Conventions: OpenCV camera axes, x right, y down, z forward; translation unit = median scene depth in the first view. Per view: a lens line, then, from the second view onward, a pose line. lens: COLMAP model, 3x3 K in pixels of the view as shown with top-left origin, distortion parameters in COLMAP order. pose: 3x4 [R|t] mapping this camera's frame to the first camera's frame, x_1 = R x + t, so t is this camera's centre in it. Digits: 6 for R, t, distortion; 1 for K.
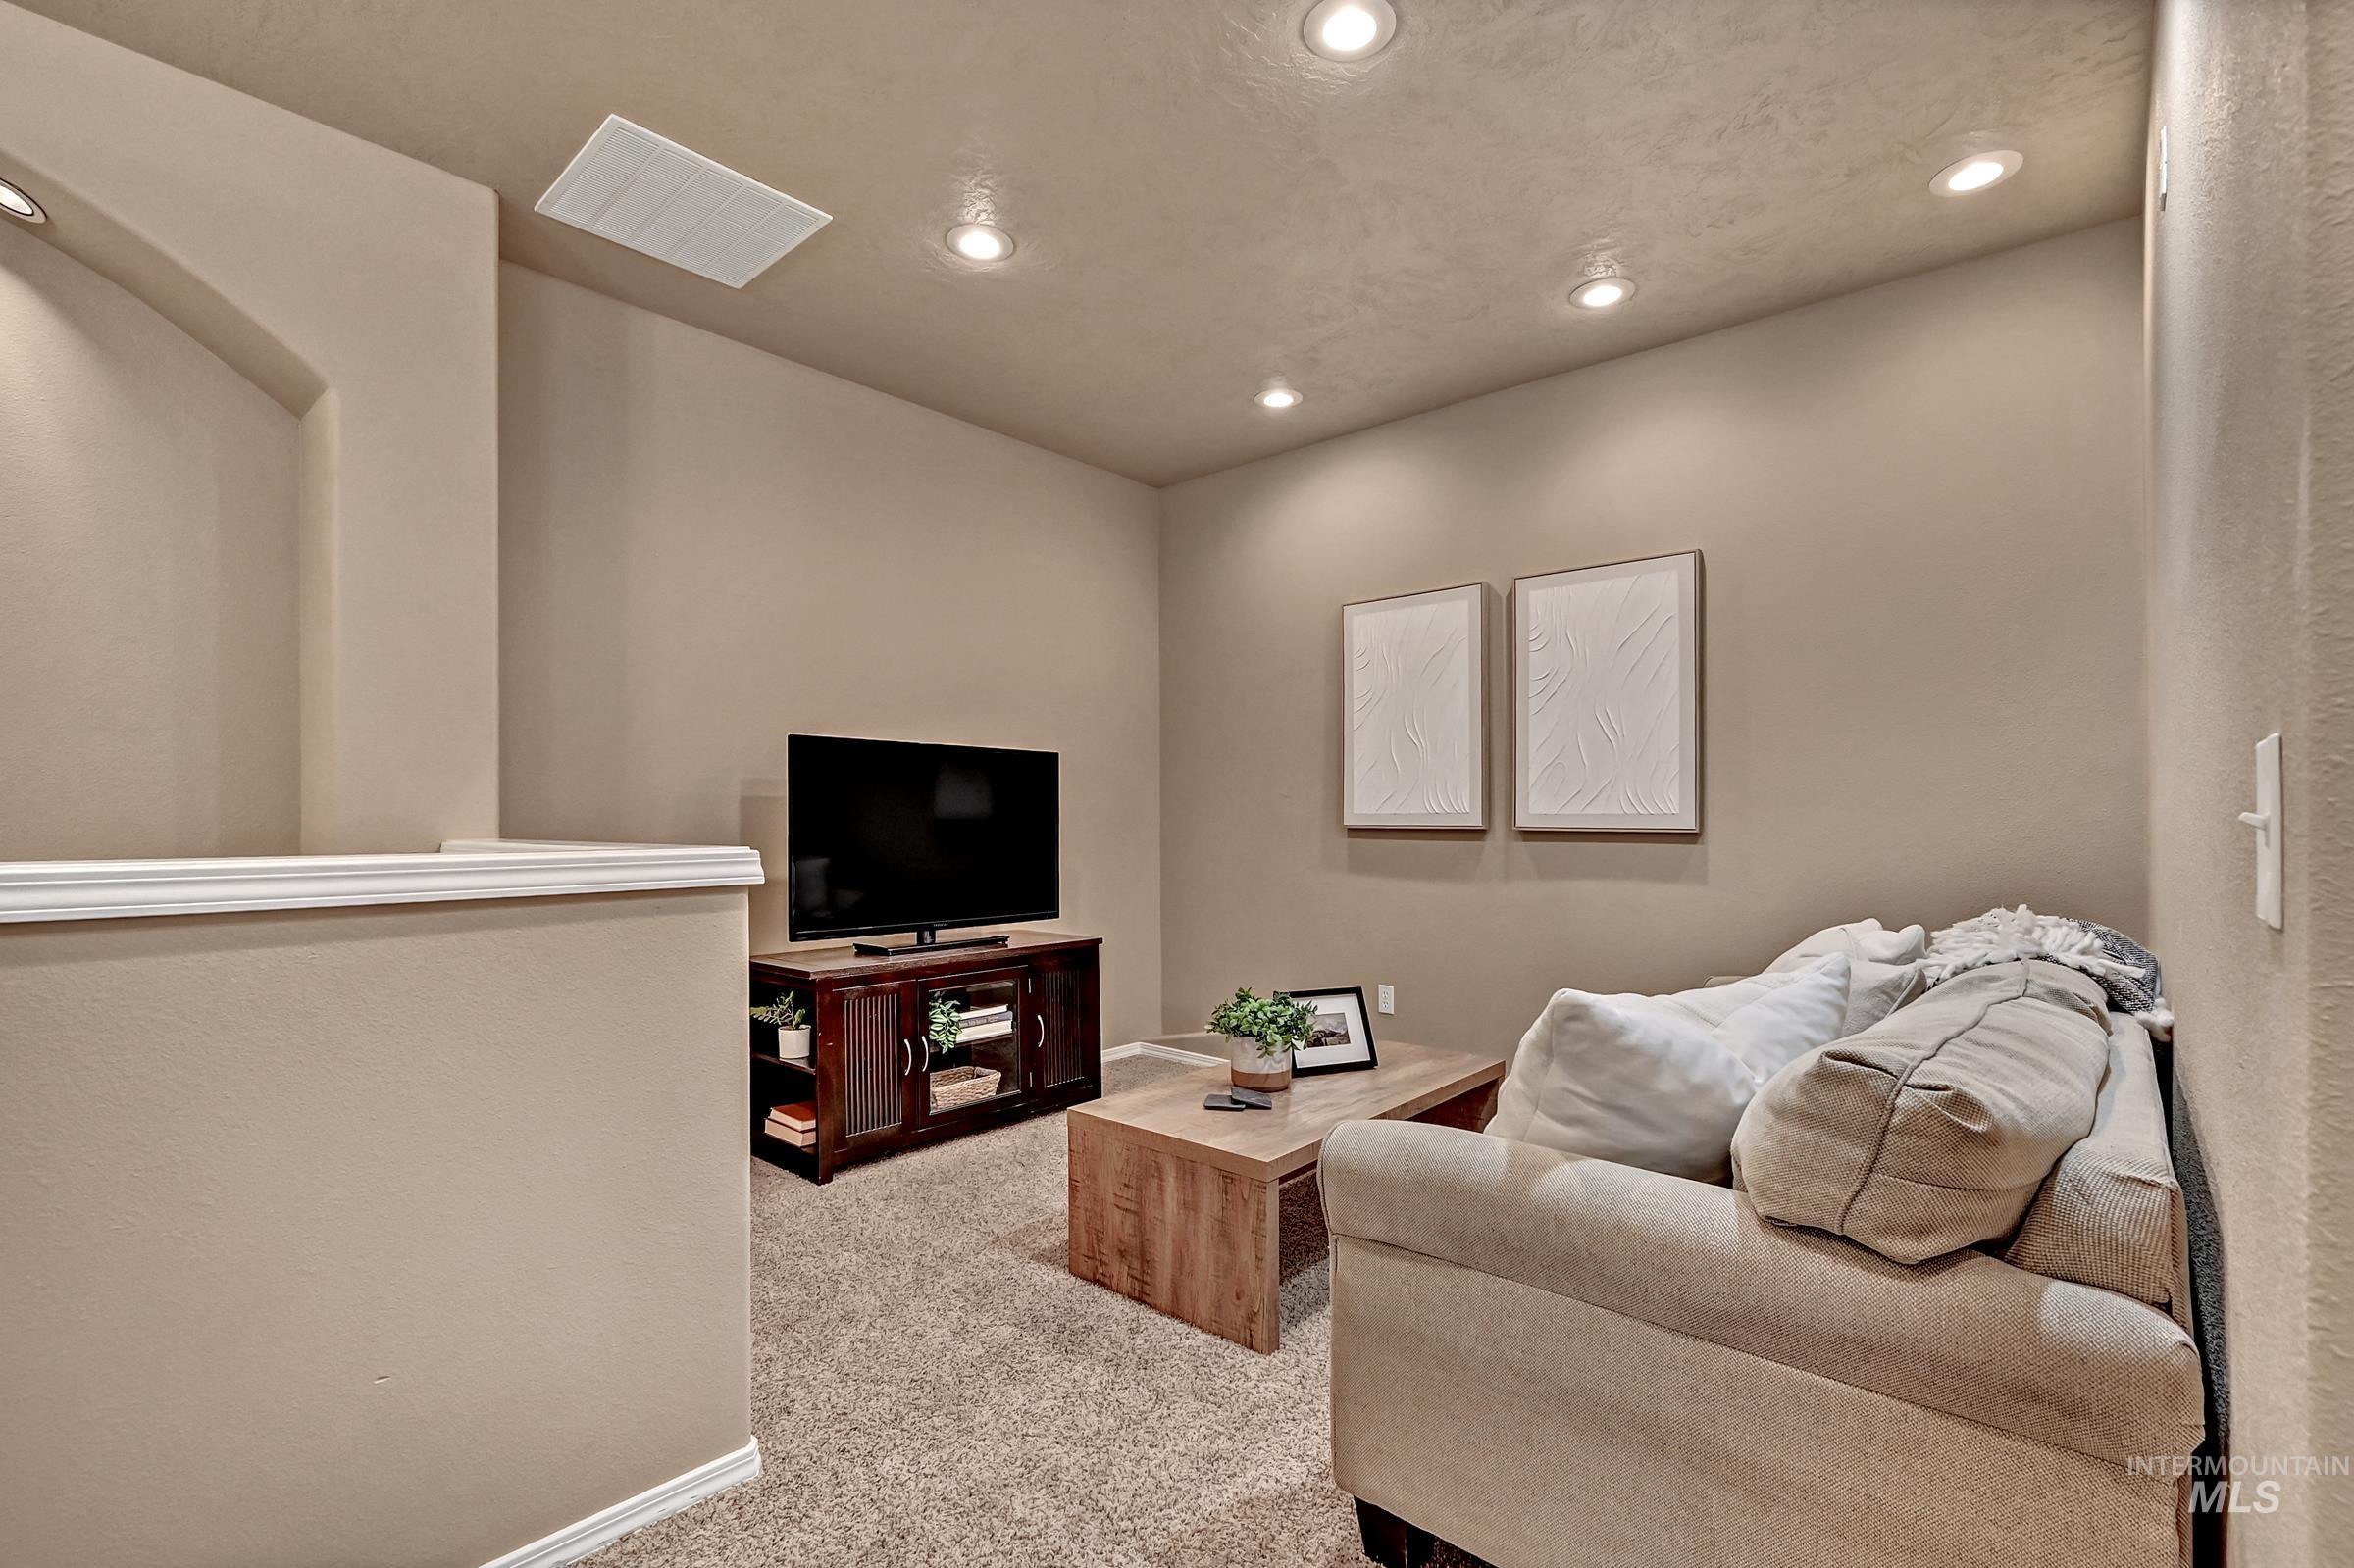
lens RADIAL K [[1030.3, 0, 1176.8], [0, 1030.3, 809.7], [0, 0, 1]] dist [0.002401, -0.000227]
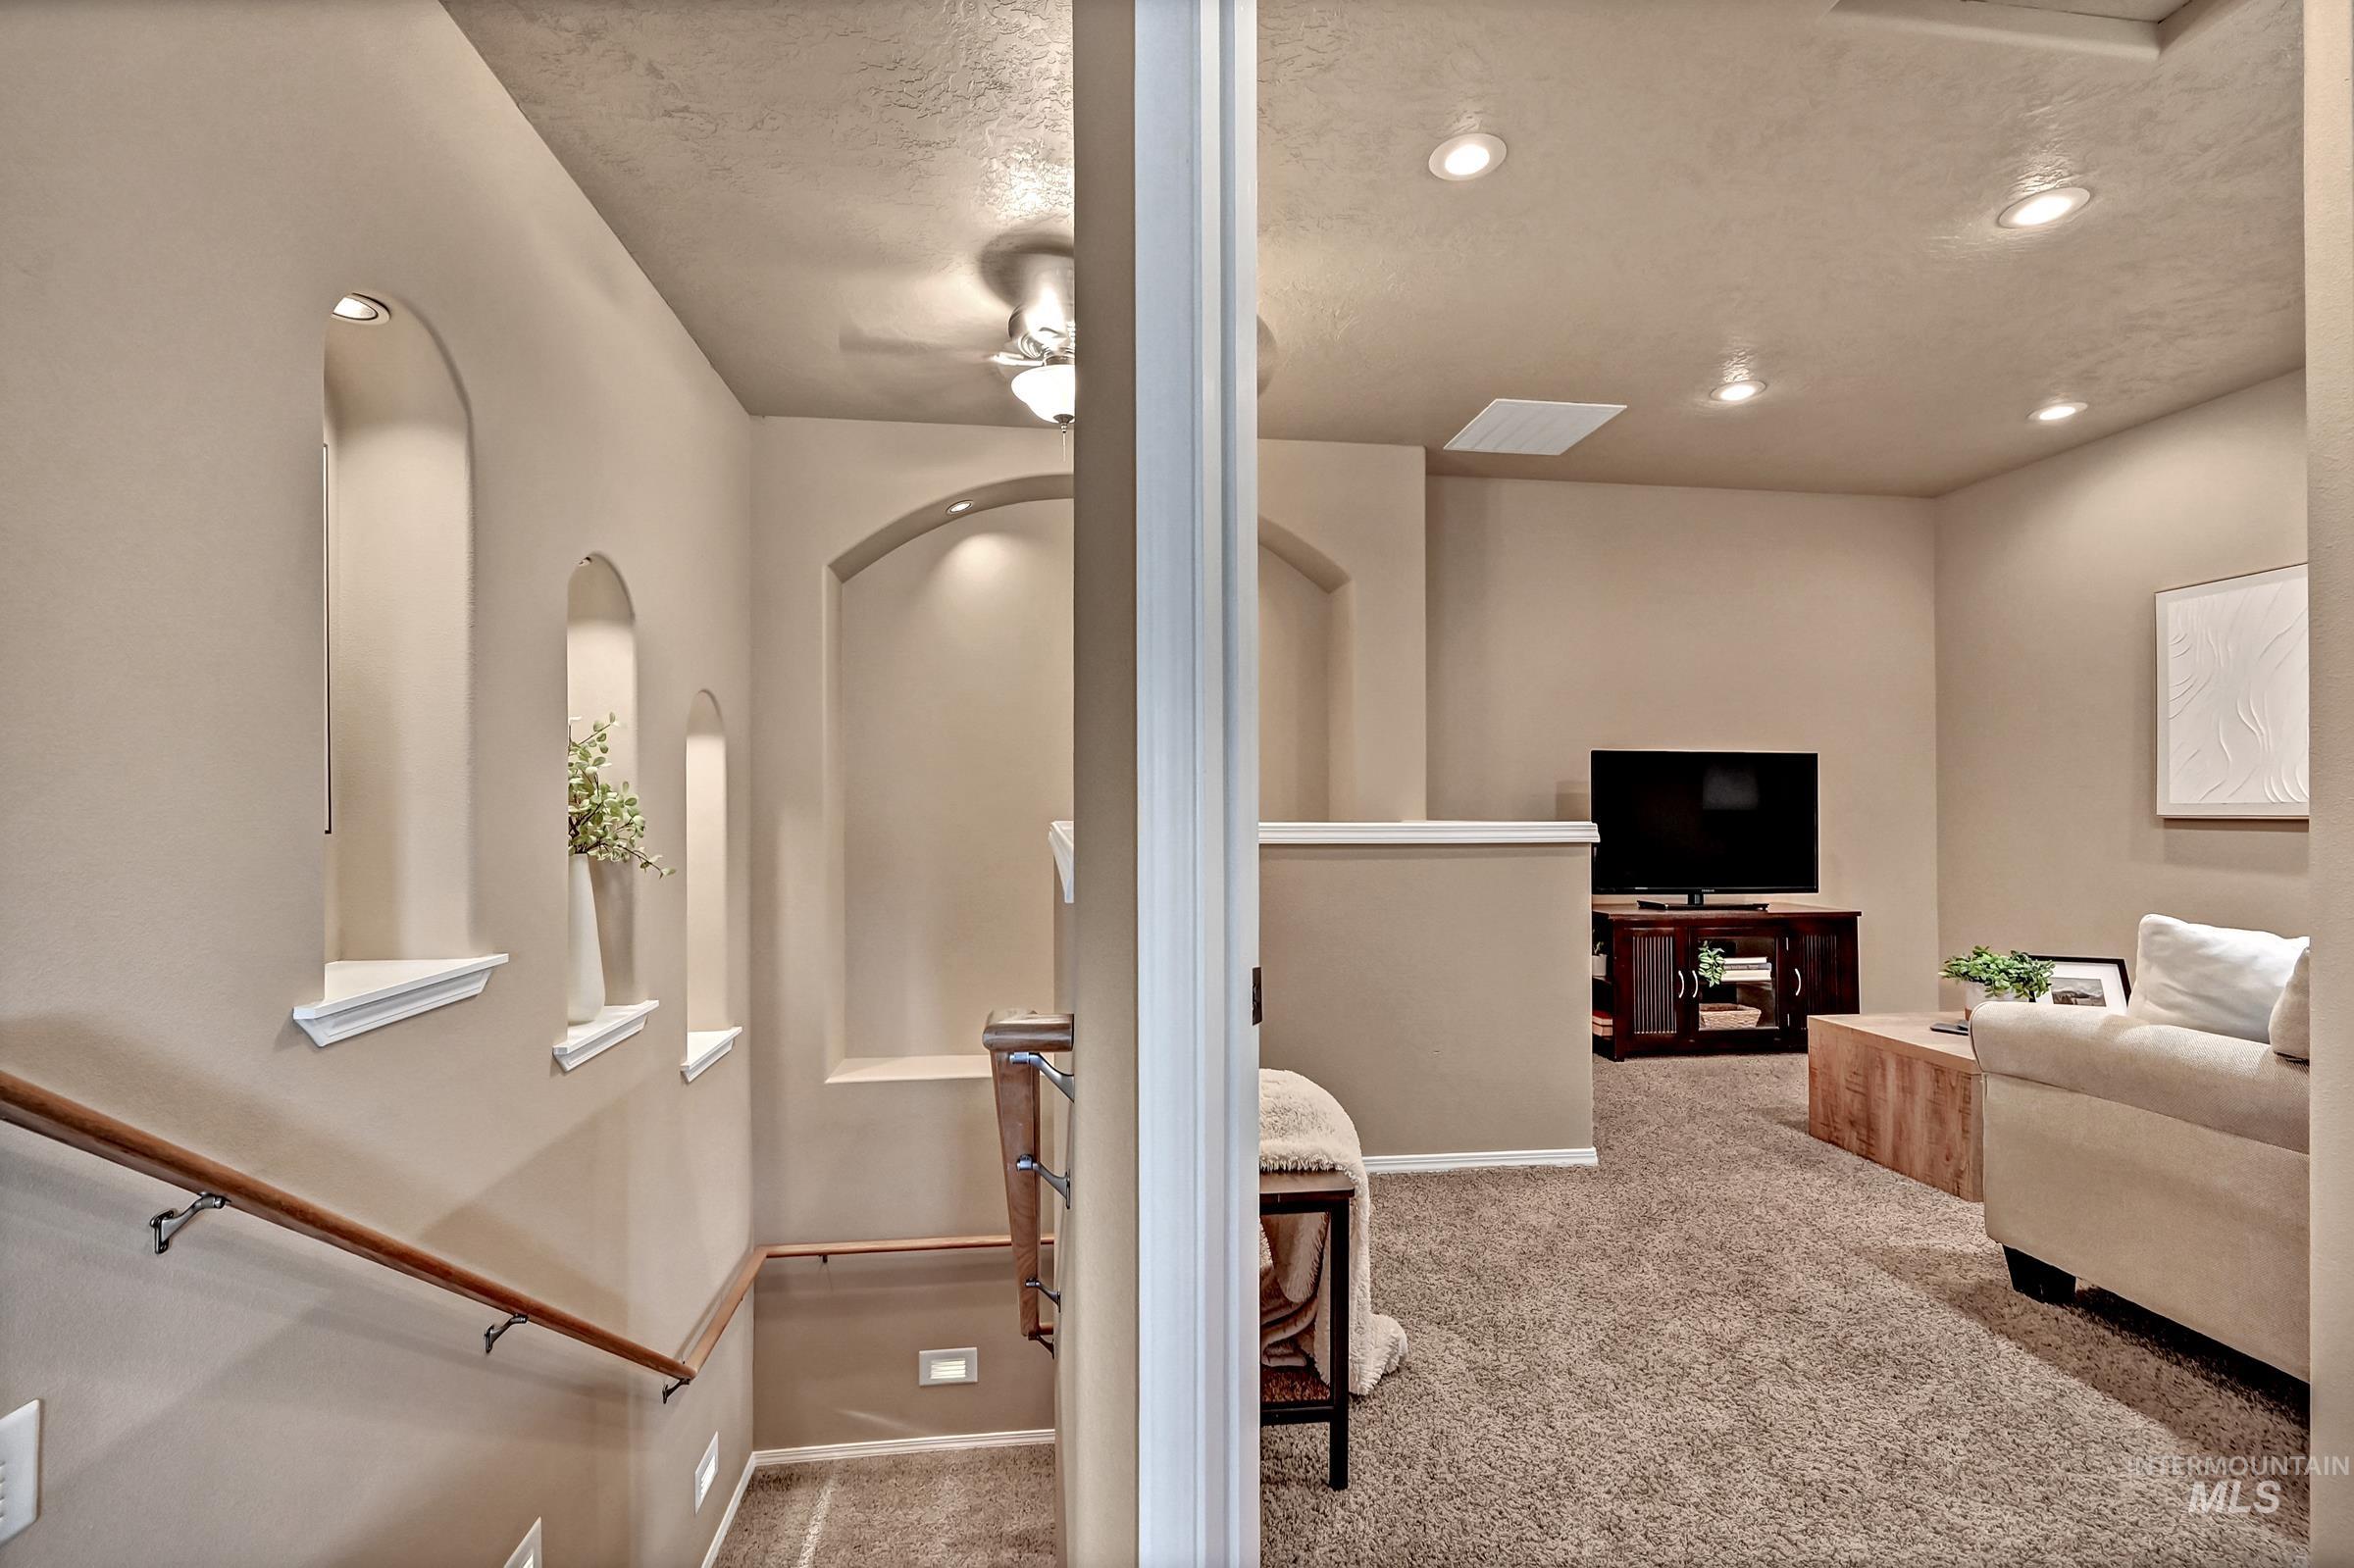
lens RADIAL K [[1030.3, 0, 1176.8], [0, 1030.3, 809.7], [0, 0, 1]] dist [0.002401, -0.000227]
pose [[0.762594, -0.000214, -0.646877, 0.123389], [0.003637, 0.999986, 0.003956, 0.003419], [0.646867, -0.005370, 0.762584, -0.517181]]
